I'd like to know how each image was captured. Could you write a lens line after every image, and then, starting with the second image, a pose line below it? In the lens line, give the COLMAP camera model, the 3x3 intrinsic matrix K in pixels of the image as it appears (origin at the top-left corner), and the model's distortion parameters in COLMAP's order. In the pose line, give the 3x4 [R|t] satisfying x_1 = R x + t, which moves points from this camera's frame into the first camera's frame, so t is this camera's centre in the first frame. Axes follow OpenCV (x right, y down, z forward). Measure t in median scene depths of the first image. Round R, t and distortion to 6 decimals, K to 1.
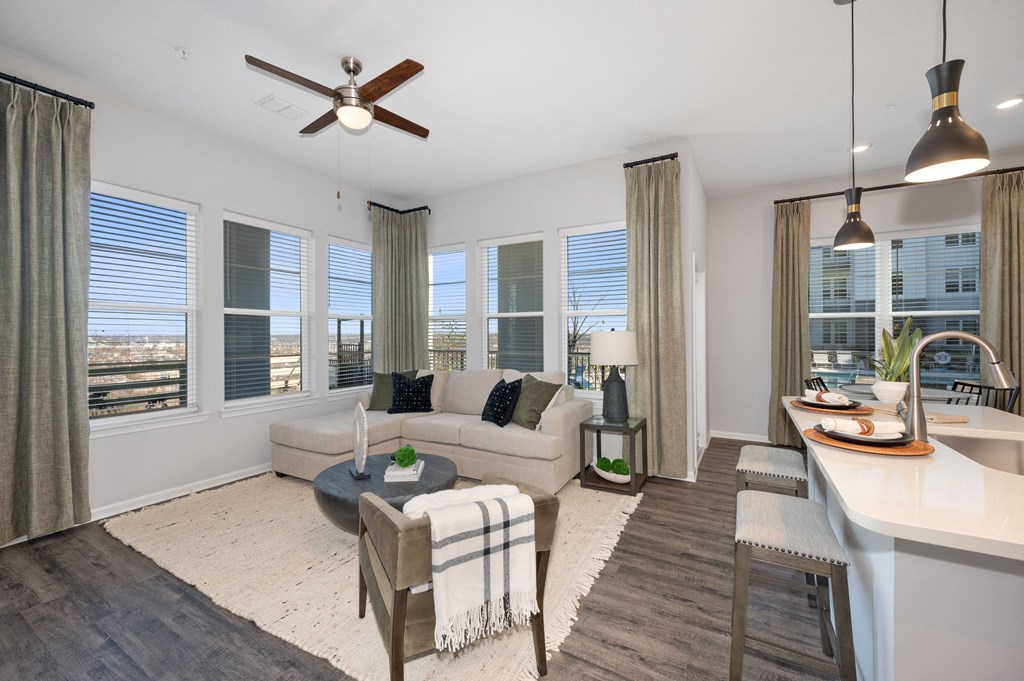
lens RADIAL K [[411.0, 0, 515.5], [0, 411.0, 333.1], [0, 0, 1]] dist [-0.000344, 0.000633]
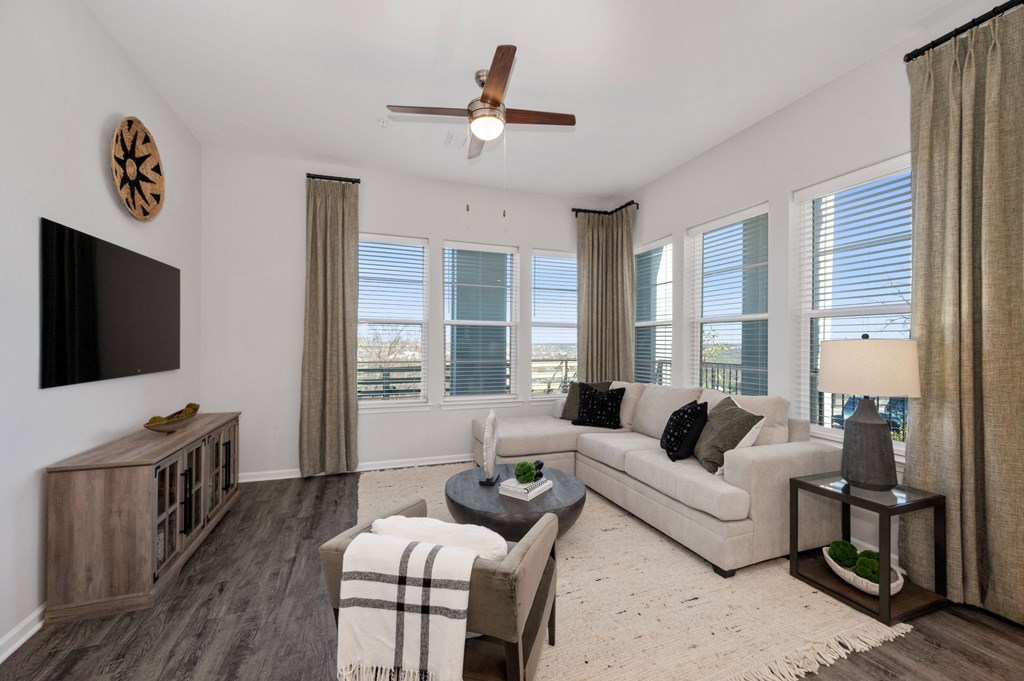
lens RADIAL K [[411.0, 0, 512.6], [0, 411.0, 343.7], [0, 0, 1]] dist [-0.000344, 0.000633]
pose [[0.760728, 0.007582, -0.649026, 0.237741], [-0.005310, 0.999971, 0.005457, 0.001382], [0.649049, -0.000705, 0.760747, 0.199184]]
